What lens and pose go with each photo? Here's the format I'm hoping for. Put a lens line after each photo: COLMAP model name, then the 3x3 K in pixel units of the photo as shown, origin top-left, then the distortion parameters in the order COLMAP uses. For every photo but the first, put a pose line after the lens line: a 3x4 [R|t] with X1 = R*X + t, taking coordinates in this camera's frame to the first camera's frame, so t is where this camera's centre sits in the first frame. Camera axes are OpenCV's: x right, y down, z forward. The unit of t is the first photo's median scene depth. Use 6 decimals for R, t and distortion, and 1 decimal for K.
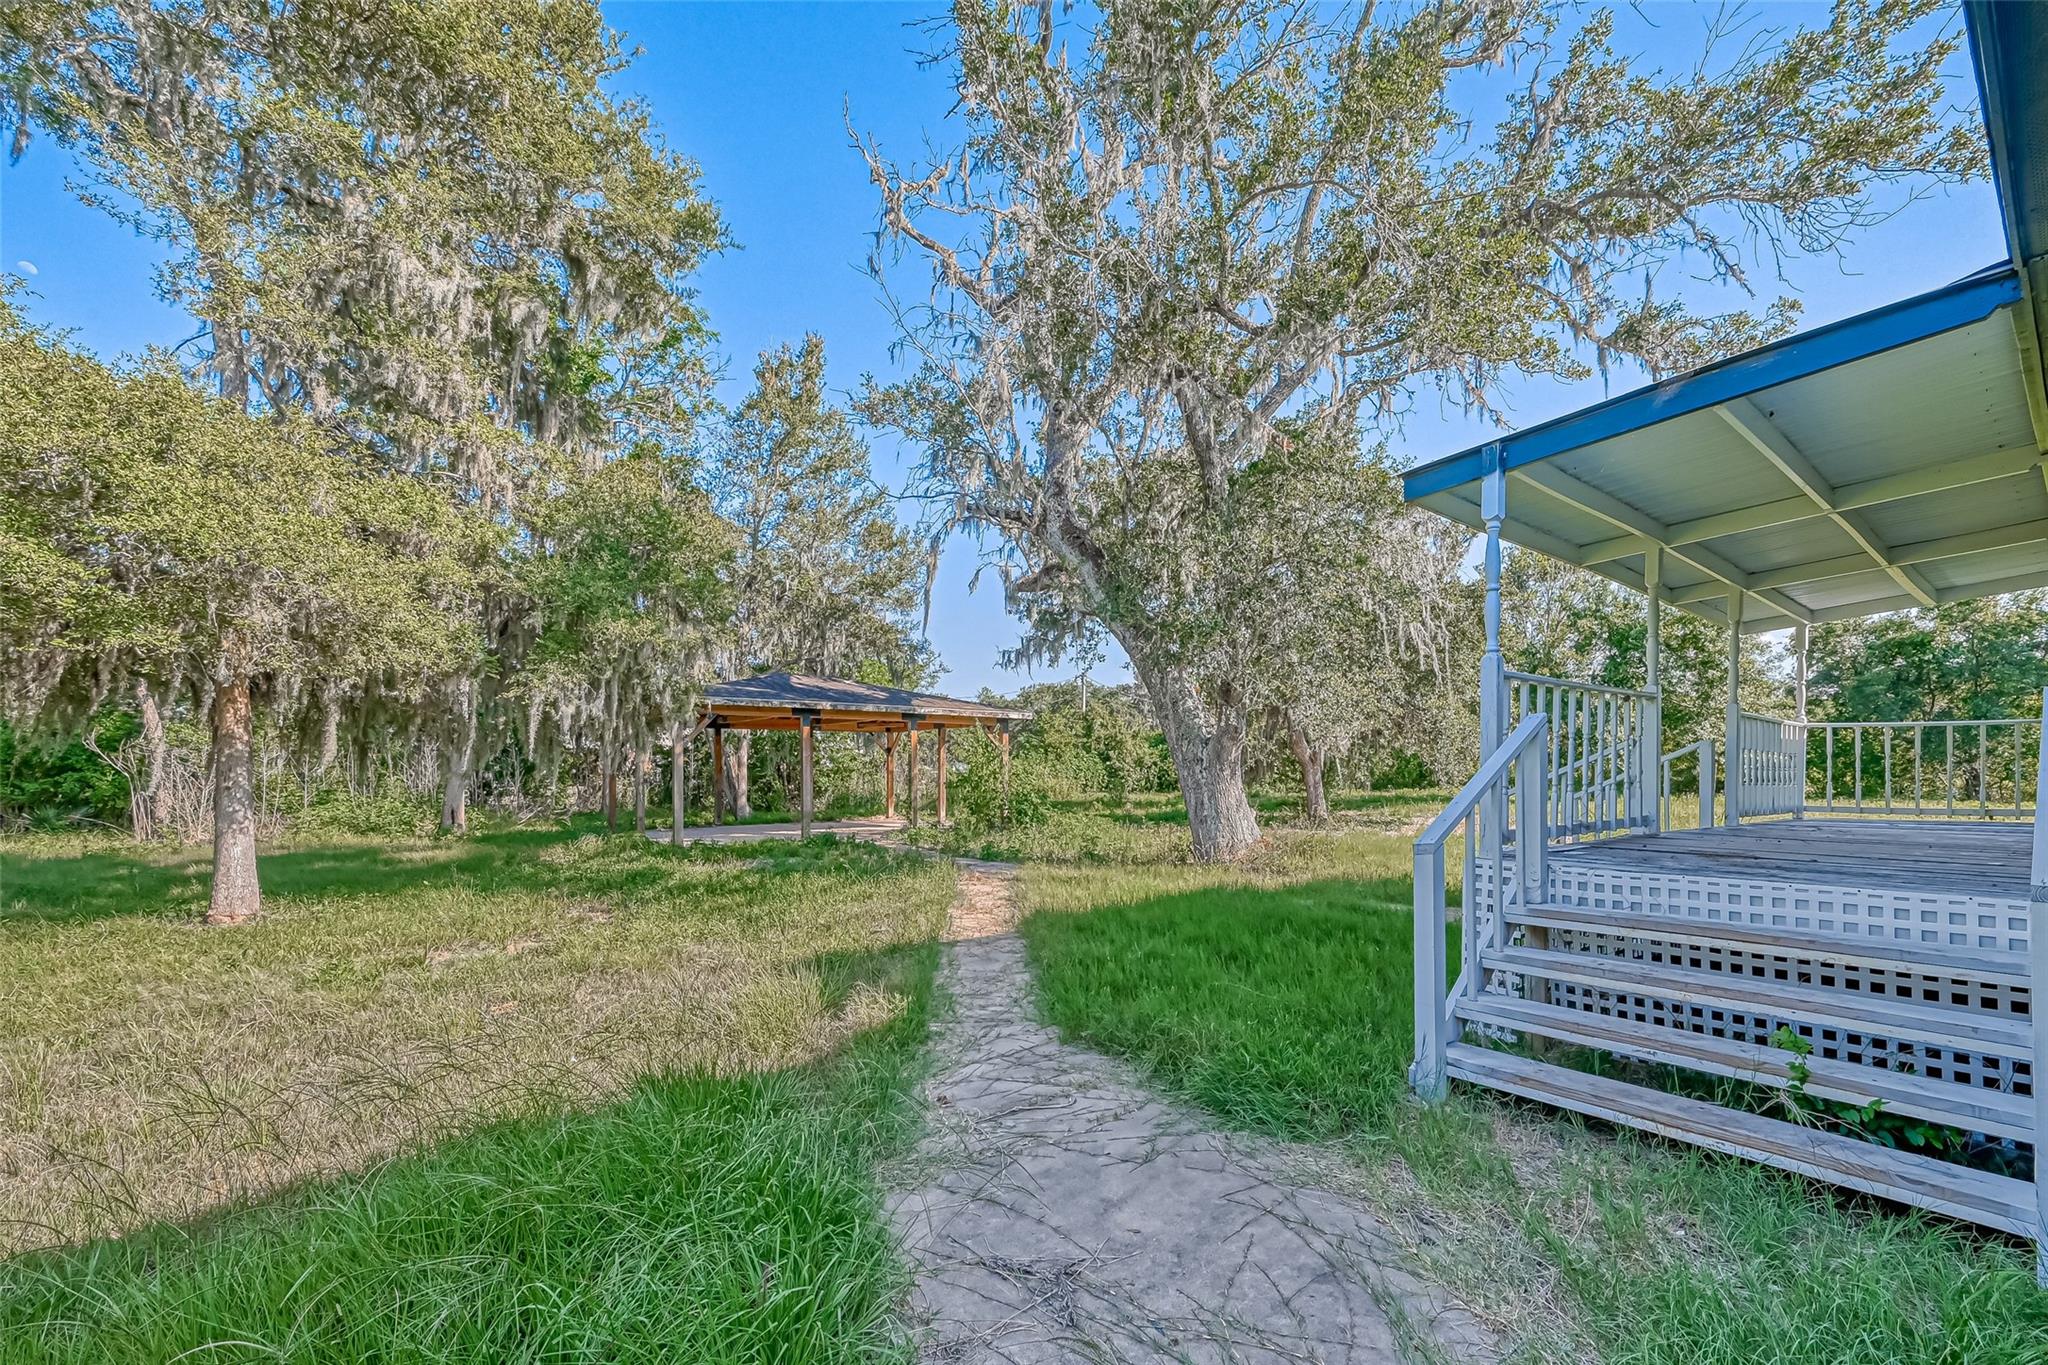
lens RADIAL K [[807.4, 0, 1021.9], [0, 807.4, 761.4], [0, 0, 1]] dist [-0.002250, -0.000116]
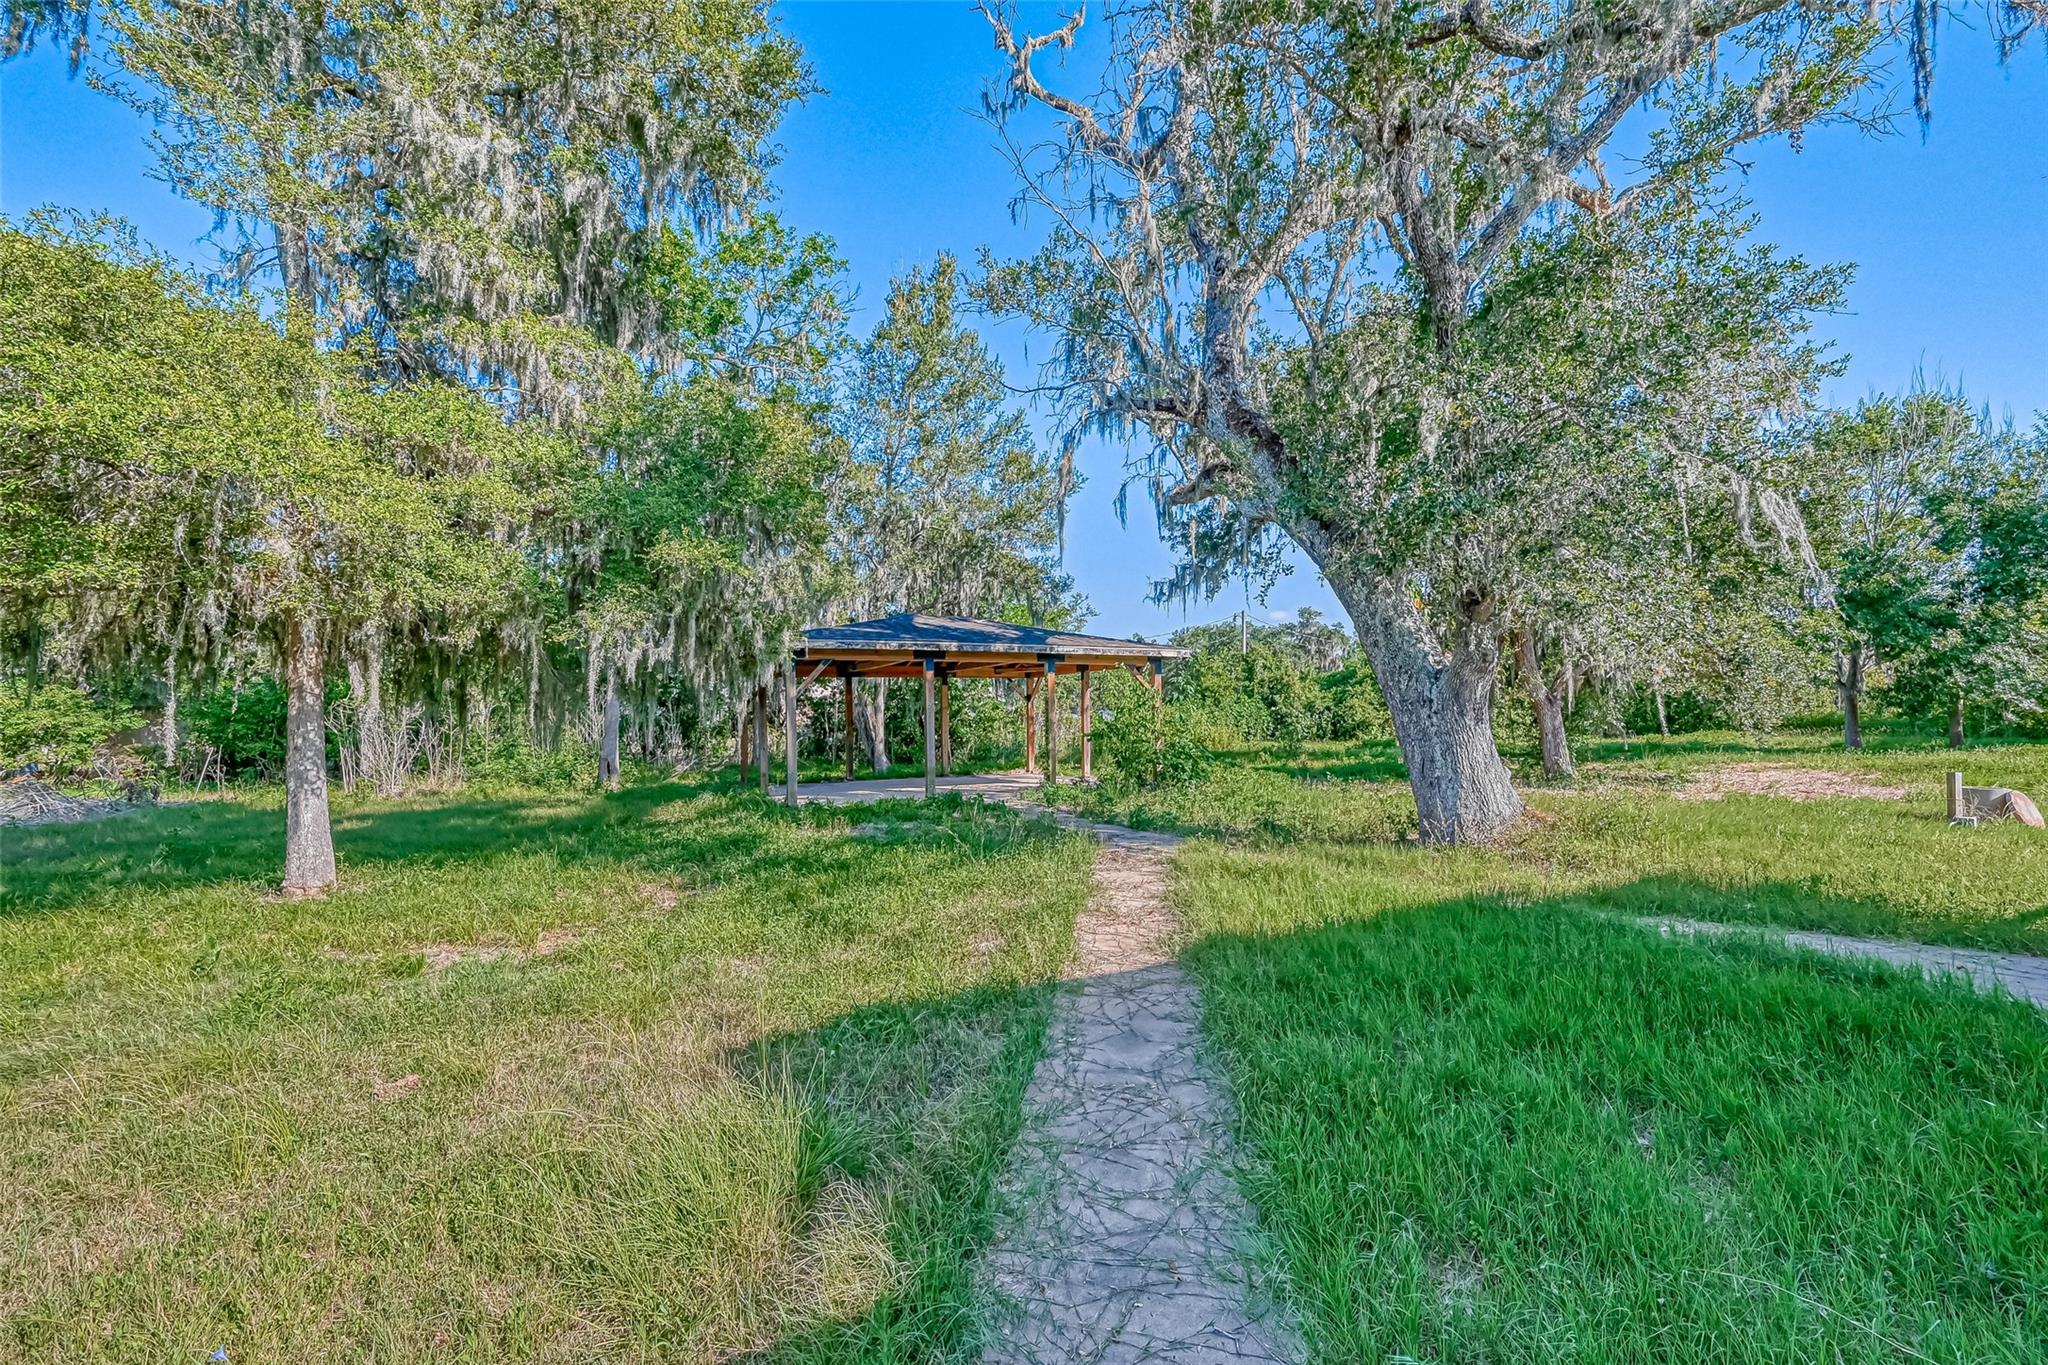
lens RADIAL K [[812.9, 0, 1016.4], [0, 812.9, 729.2], [0, 0, 1]] dist [0.000046, 0.000114]
pose [[0.981227, -0.009668, -0.192616, -0.002297], [0.014342, 0.999635, 0.022885, 0.001246], [0.192324, -0.025218, 0.981007, 0.133761]]
